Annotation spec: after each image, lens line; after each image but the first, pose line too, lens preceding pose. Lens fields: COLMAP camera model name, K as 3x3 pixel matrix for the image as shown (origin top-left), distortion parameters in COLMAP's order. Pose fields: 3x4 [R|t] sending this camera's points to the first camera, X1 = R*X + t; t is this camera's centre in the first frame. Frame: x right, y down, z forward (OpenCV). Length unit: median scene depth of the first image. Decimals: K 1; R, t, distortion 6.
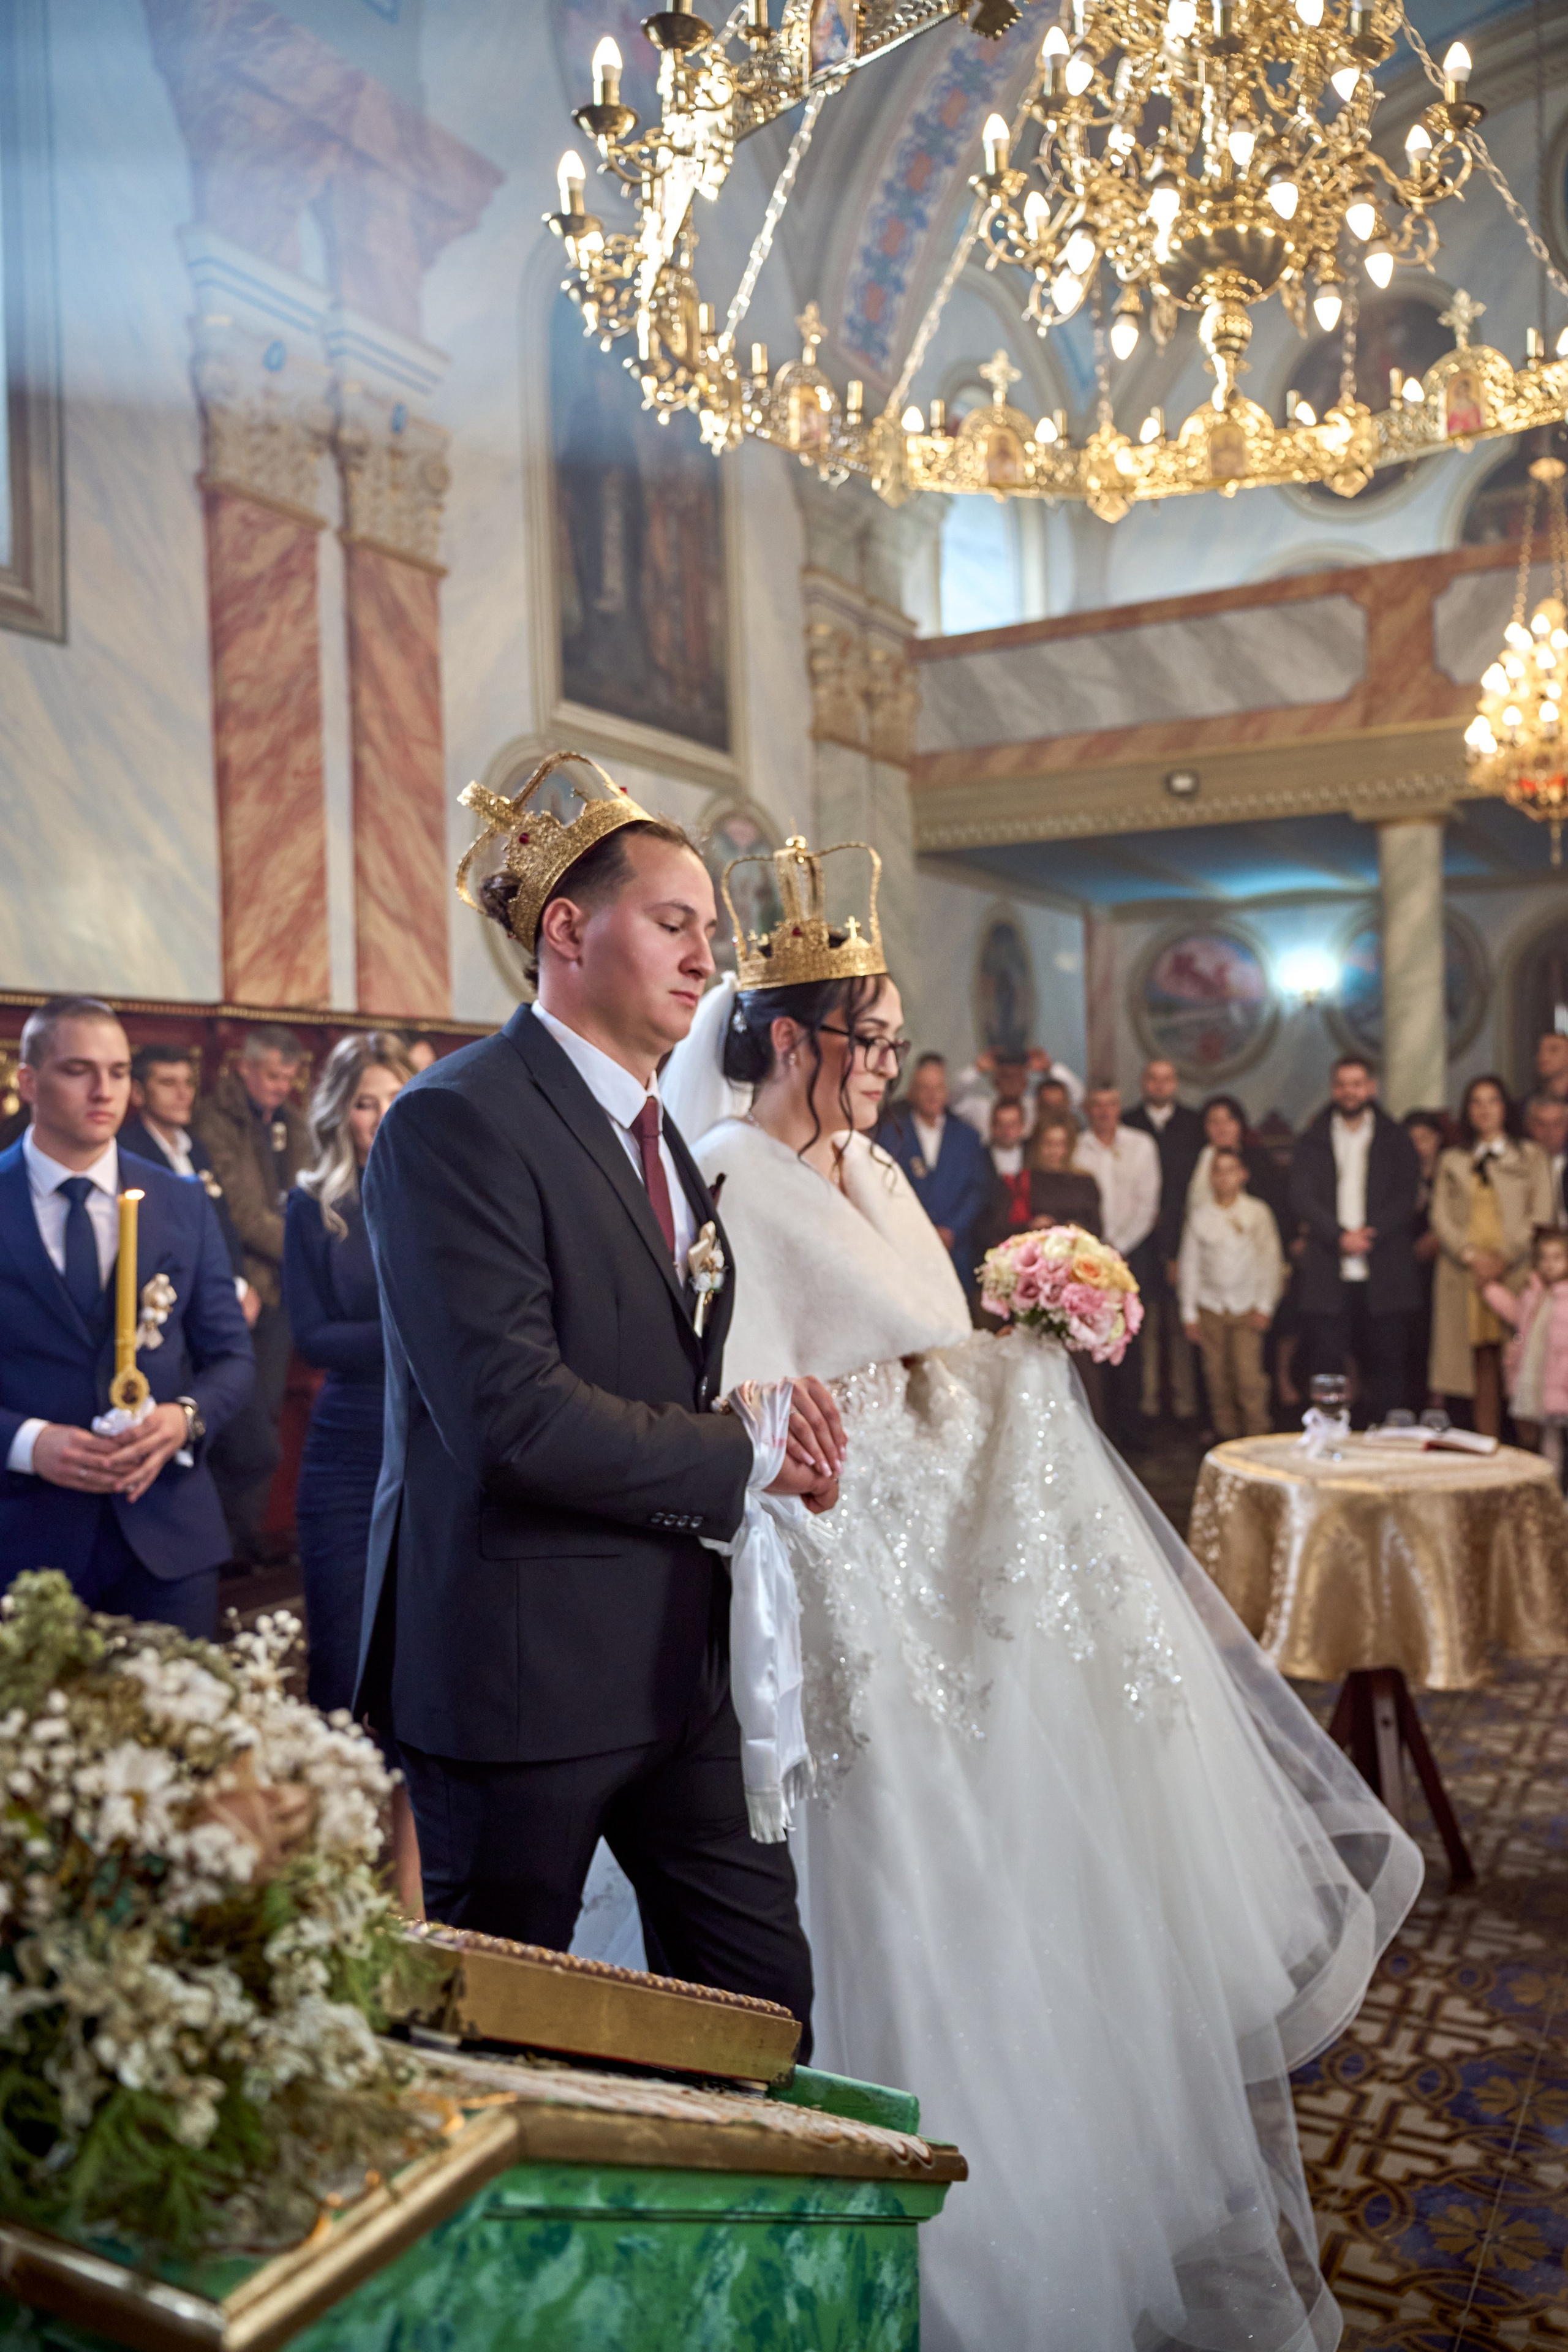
lens RADIAL K [[1884.1, 0, 825.3], [0, 1884.1, 1193.5], [0, 0, 1]] dist [-0.010694, -0.001671]
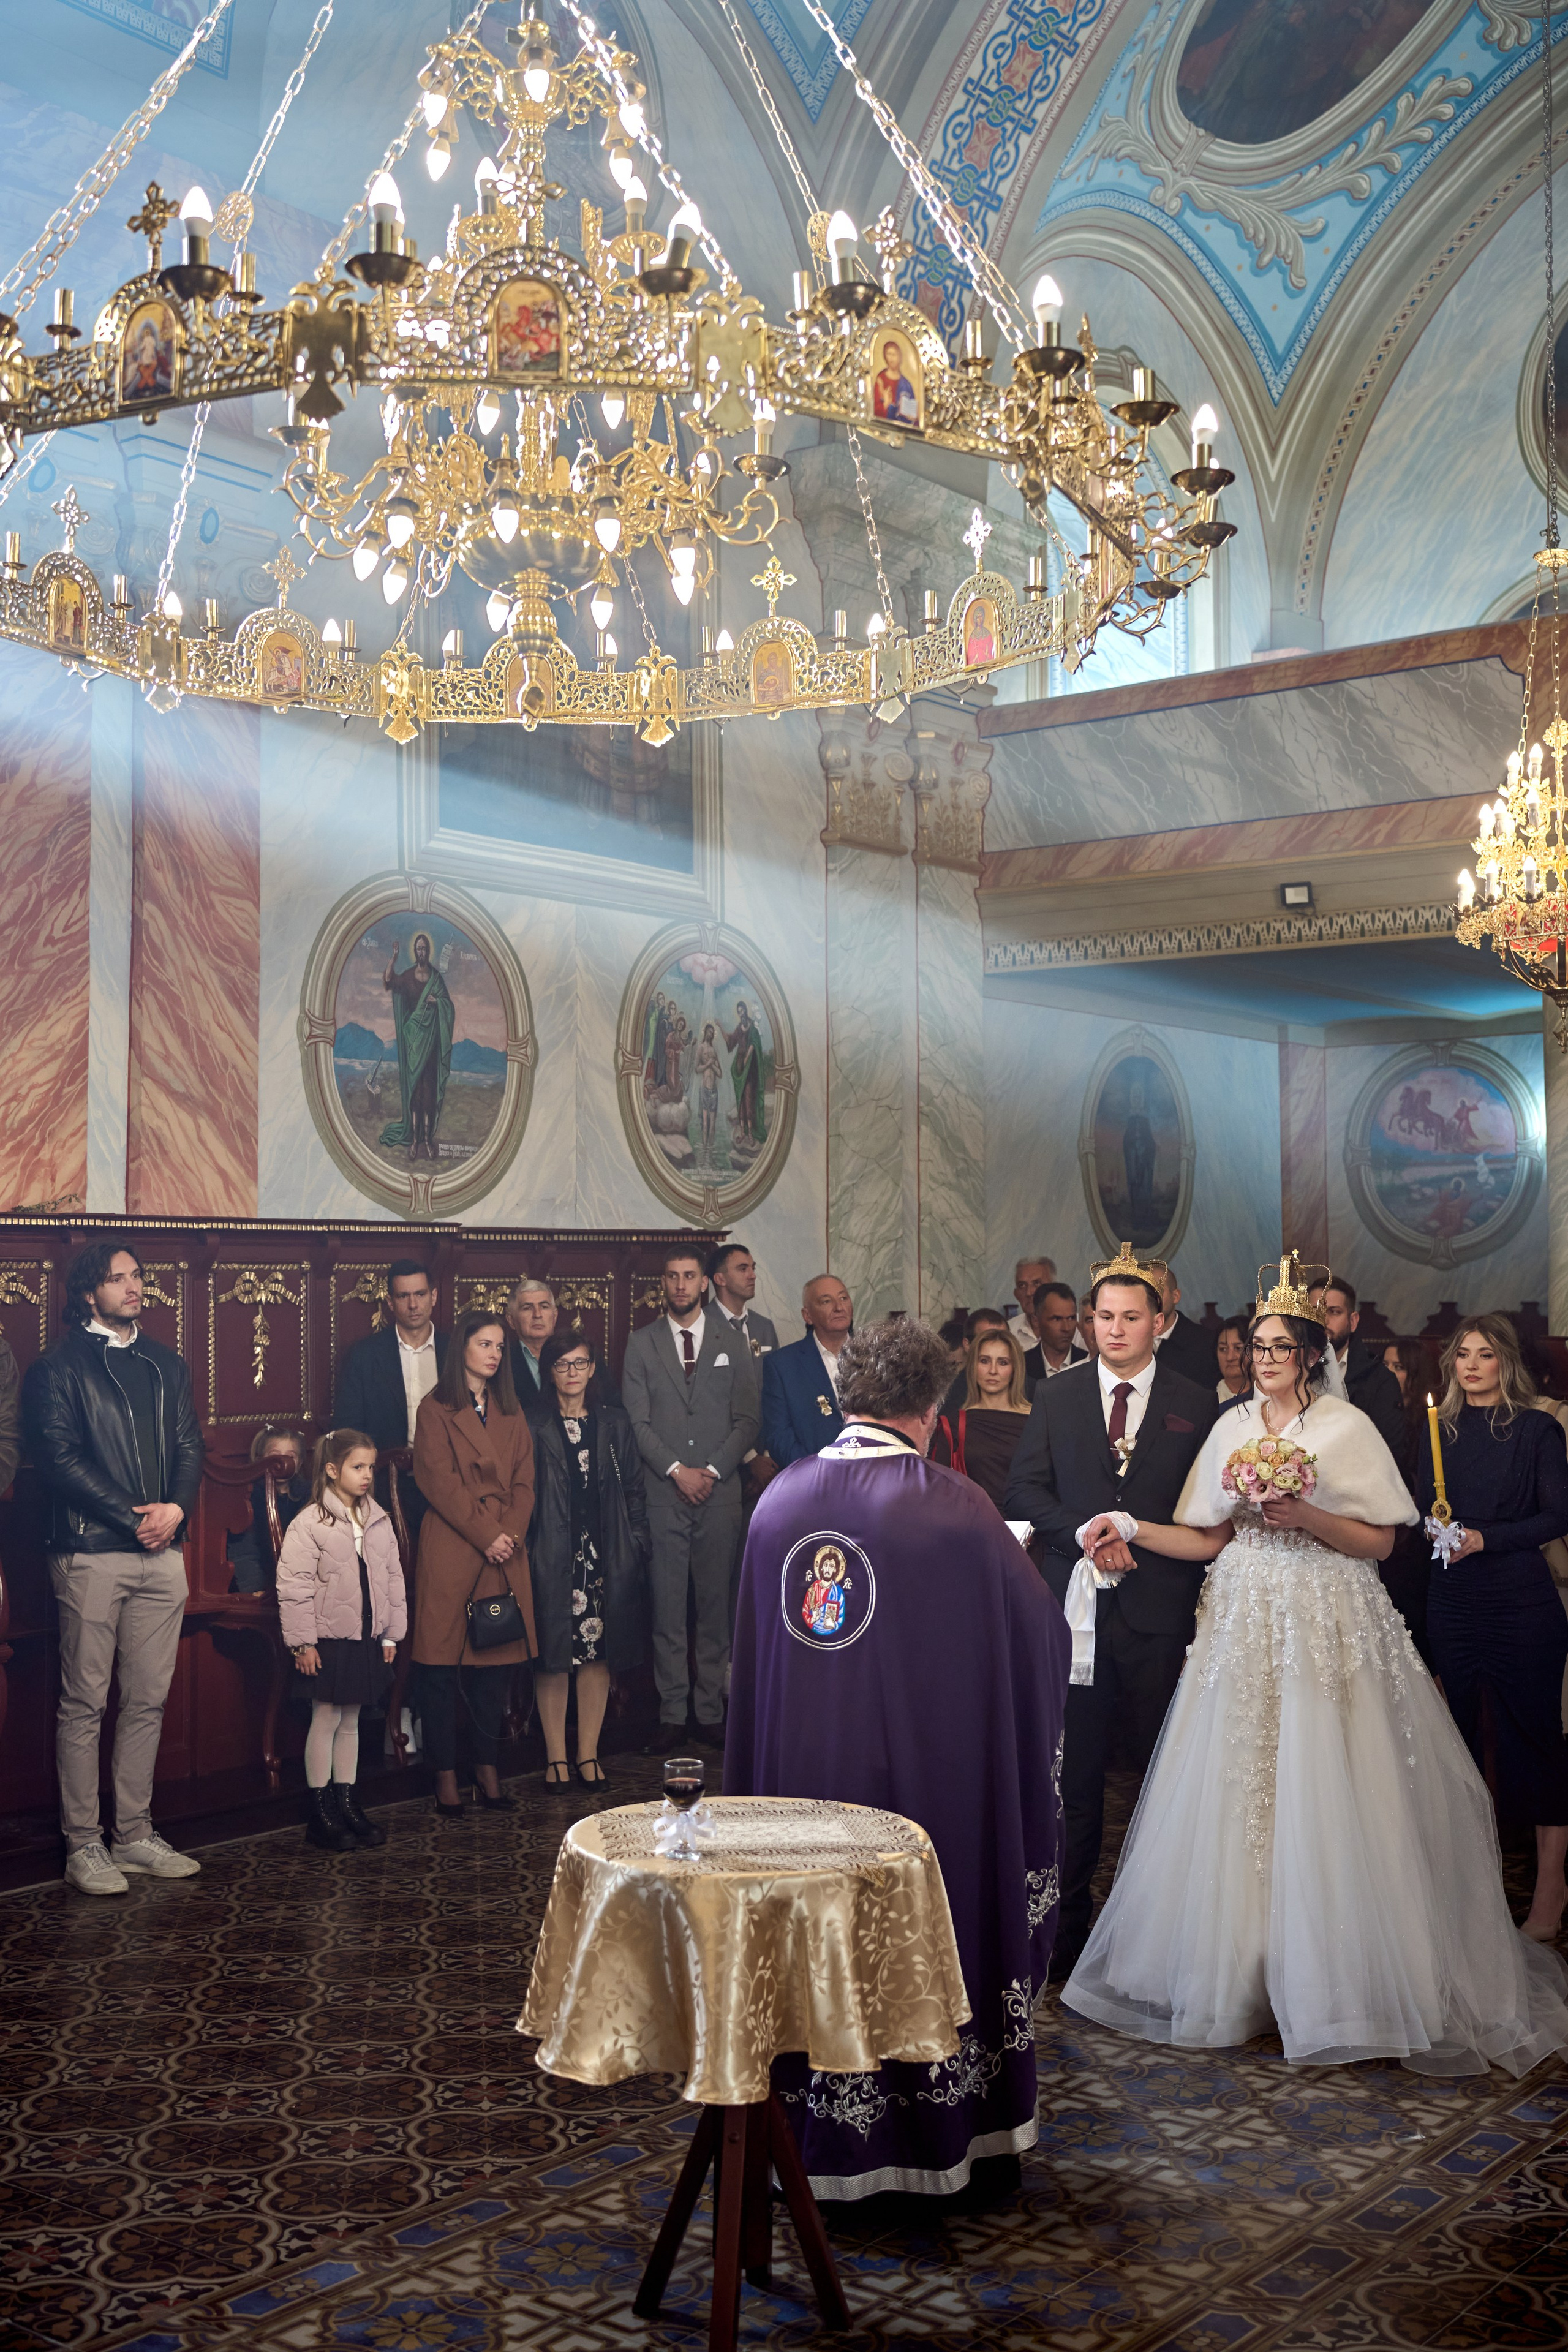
lens RADIAL K [[2547.2, 0, 791.5], [0, 2547.2, 1104.6], [0, 0, 1]] dist [0.008105, 0.000000]
pose [[0.987541, 0.010498, -0.157011, 0.146778], [-0.025457, 0.995287, -0.093572, -0.028188], [0.155289, 0.096404, 0.983154, -0.057887]]
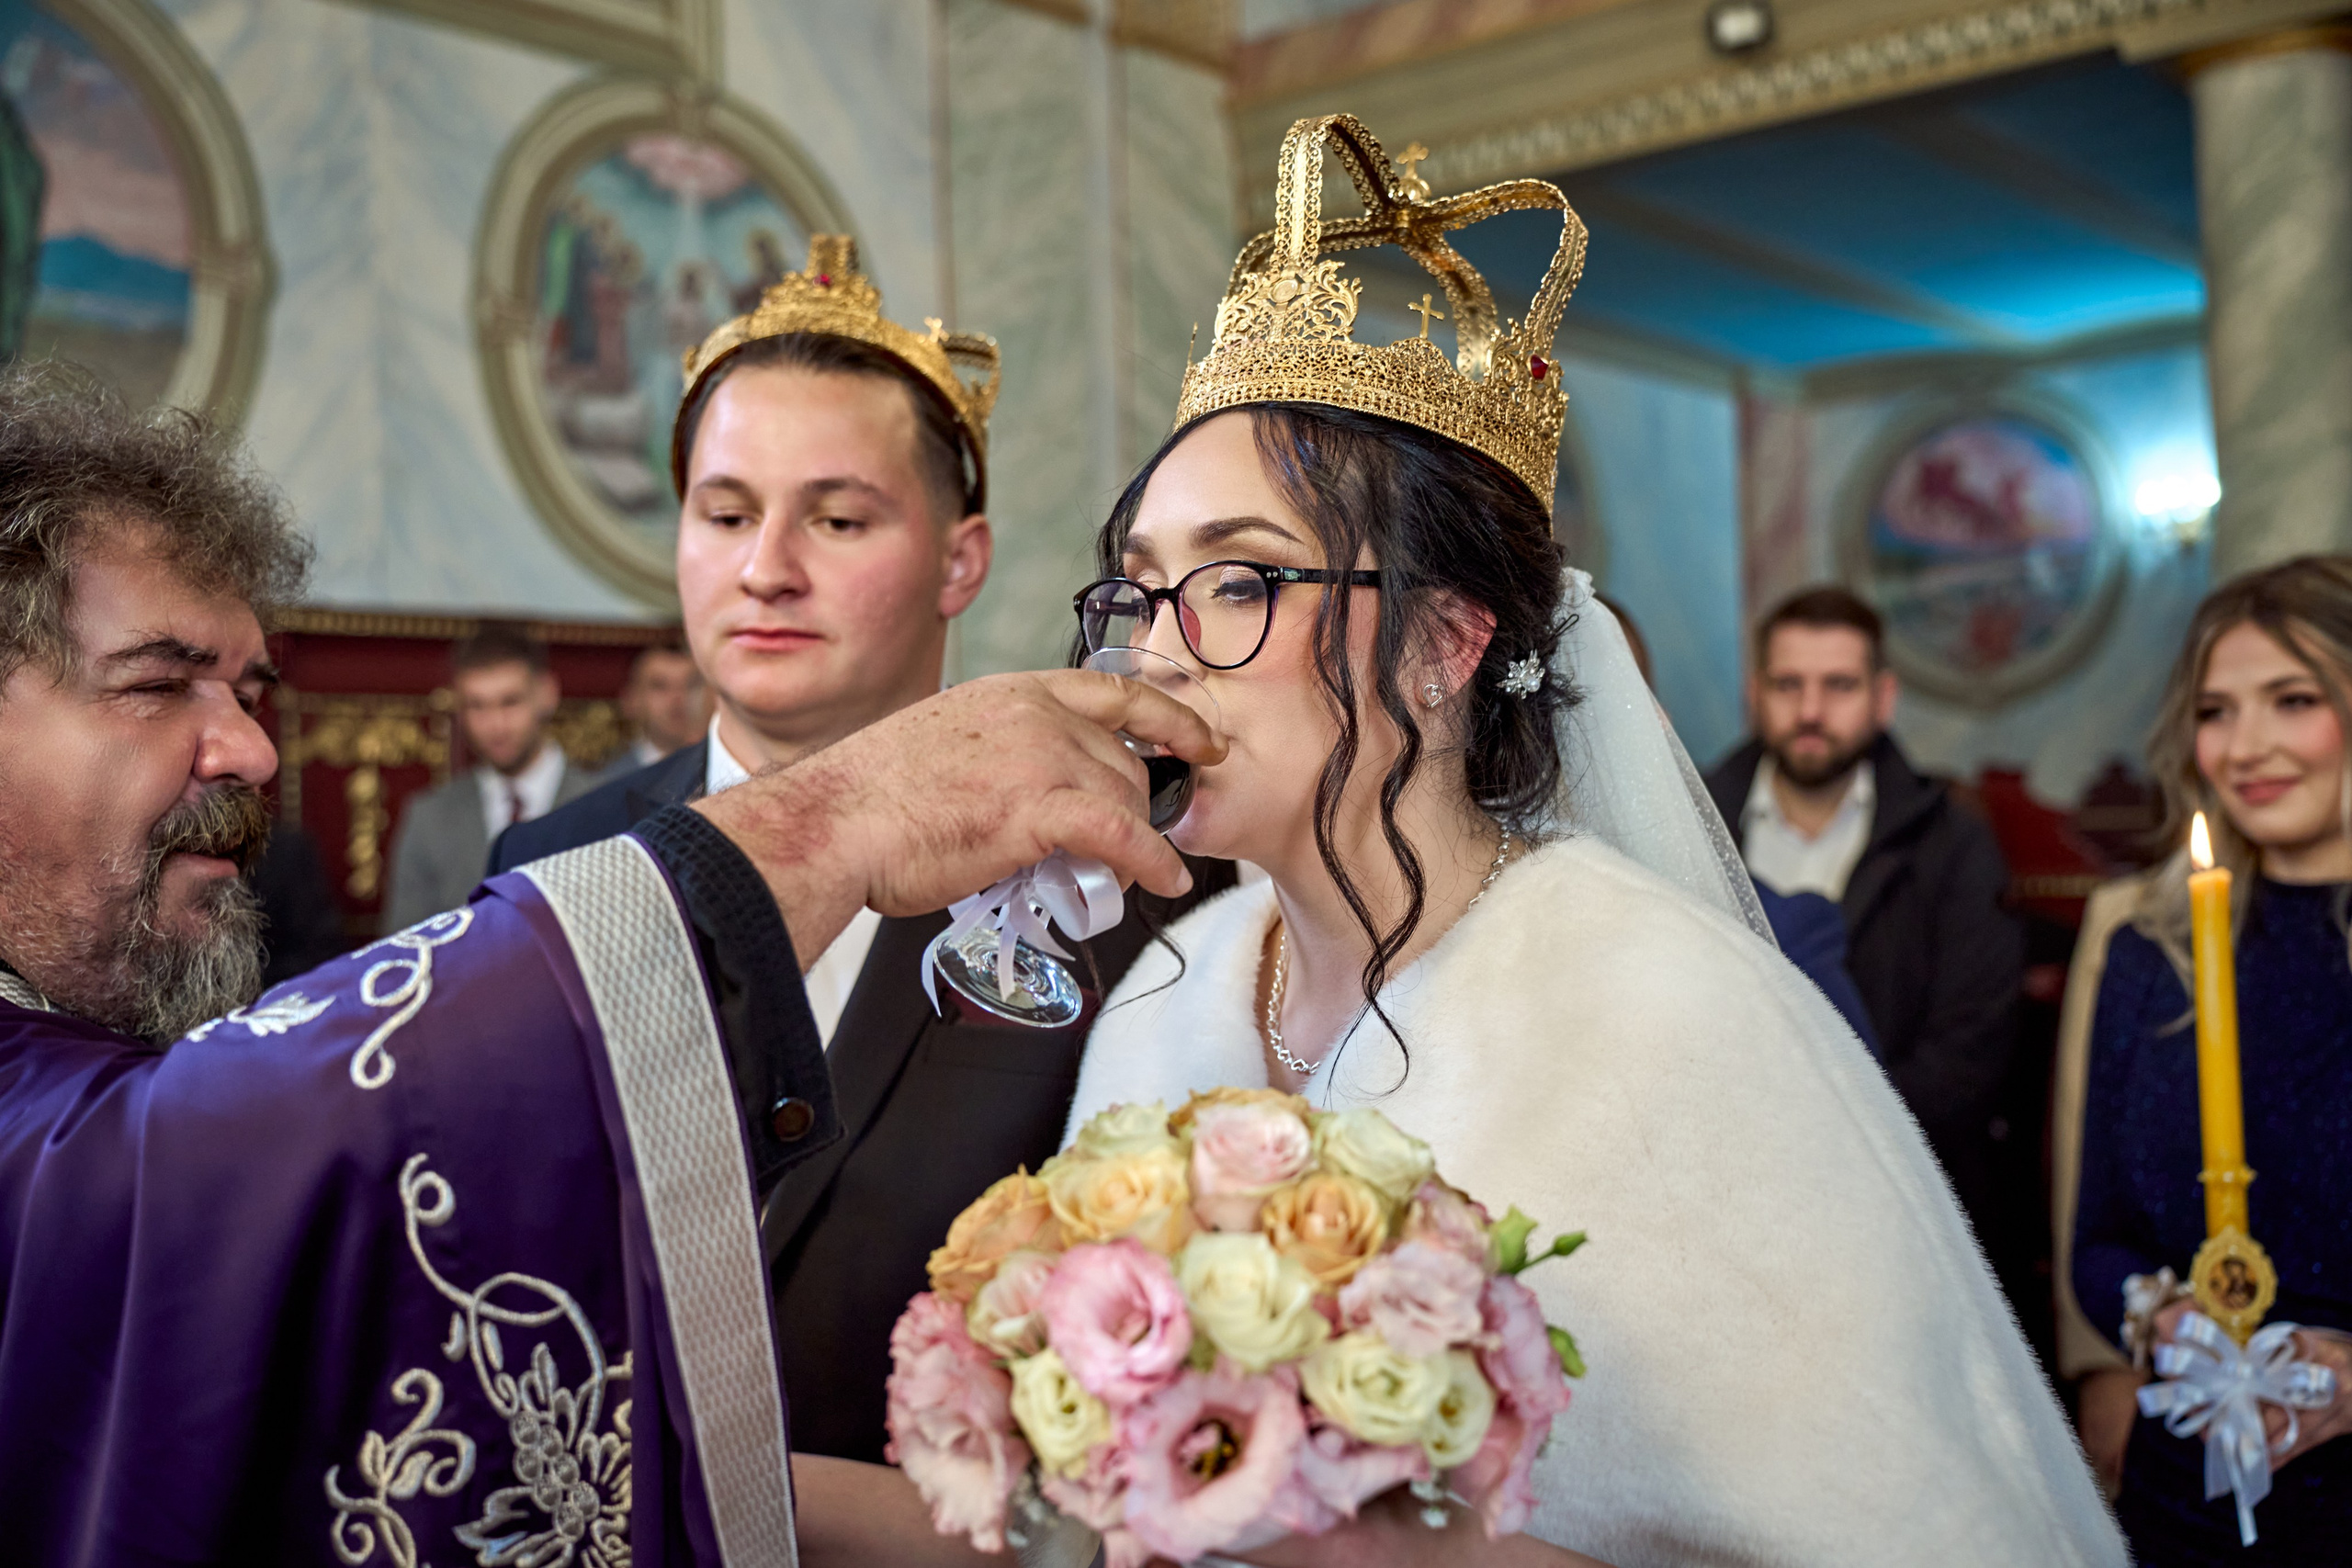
lens RADIAL K [[2547.0, 0, 1180.4], [0, 2547.0, 787.8], [0, 0, 1]] dist [0.008105, 0.000000]
pose [[0.980279, -0.005301, -0.197549, 0.174218], [-0.001251, 0.999454, -0.033024, -0.018347], [0.197616, 0.032620, 0.979737, 0.381596]]
